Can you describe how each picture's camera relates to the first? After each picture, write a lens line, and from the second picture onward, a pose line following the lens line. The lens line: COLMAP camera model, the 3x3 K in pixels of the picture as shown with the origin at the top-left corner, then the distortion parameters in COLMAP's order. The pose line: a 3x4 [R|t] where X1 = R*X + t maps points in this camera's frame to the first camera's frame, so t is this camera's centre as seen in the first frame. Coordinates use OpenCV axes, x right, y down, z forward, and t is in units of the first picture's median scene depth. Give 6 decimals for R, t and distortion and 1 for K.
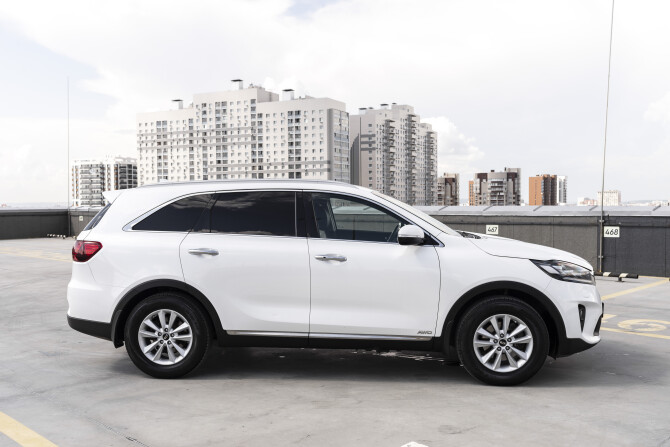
lens RADIAL K [[681.1, 0, 318.1], [0, 681.1, 224.5], [0, 0, 1]] dist [0.005077, -0.004098]
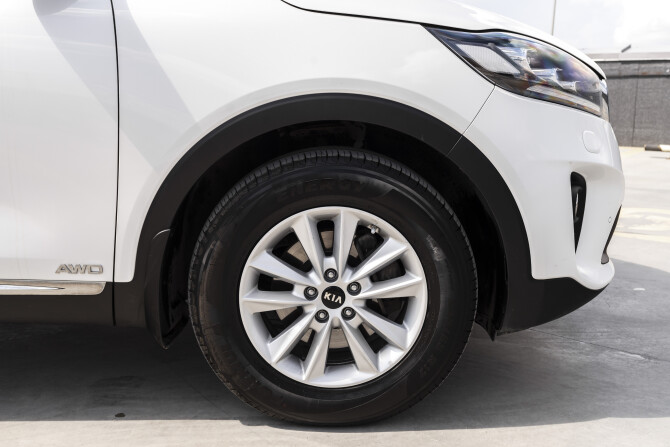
lens RADIAL K [[681.1, 0, 318.1], [0, 681.1, 224.5], [0, 0, 1]] dist [0.005077, -0.004098]
pose [[0.994463, -0.017260, 0.103655, 0.231976], [0.000193, 0.986717, 0.162448, 0.089736], [-0.105082, -0.161529, 0.981257, 0.699153]]
